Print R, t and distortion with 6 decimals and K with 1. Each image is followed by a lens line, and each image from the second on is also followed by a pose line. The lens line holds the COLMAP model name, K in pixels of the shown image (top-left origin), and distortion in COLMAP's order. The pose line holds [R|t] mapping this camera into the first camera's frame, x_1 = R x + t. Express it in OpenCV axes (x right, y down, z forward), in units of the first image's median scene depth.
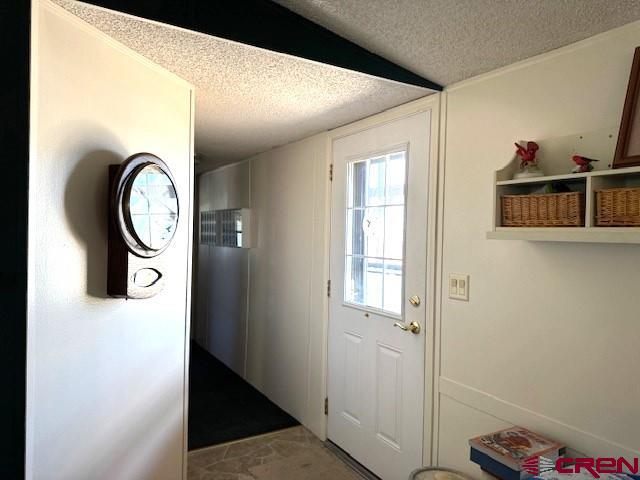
lens RADIAL K [[452.8, 0, 320.0], [0, 452.8, 240.0], [0, 0, 1]] dist [0.080967, -0.095300]
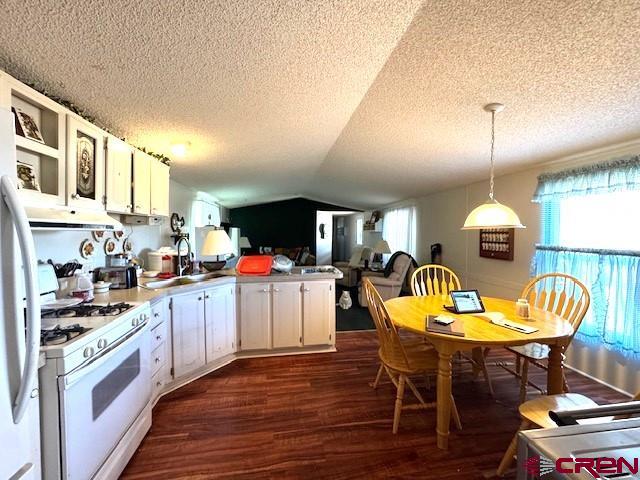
lens RADIAL K [[255.9, 0, 319.4], [0, 255.9, 238.9], [0, 0, 1]] dist [-0.001185, -0.000109]
pose [[0.928057, -0.005490, -0.372398, 1.167116], [0.005832, 0.999983, -0.000207, 0.101431], [0.372393, -0.001979, 0.928073, -3.161231]]
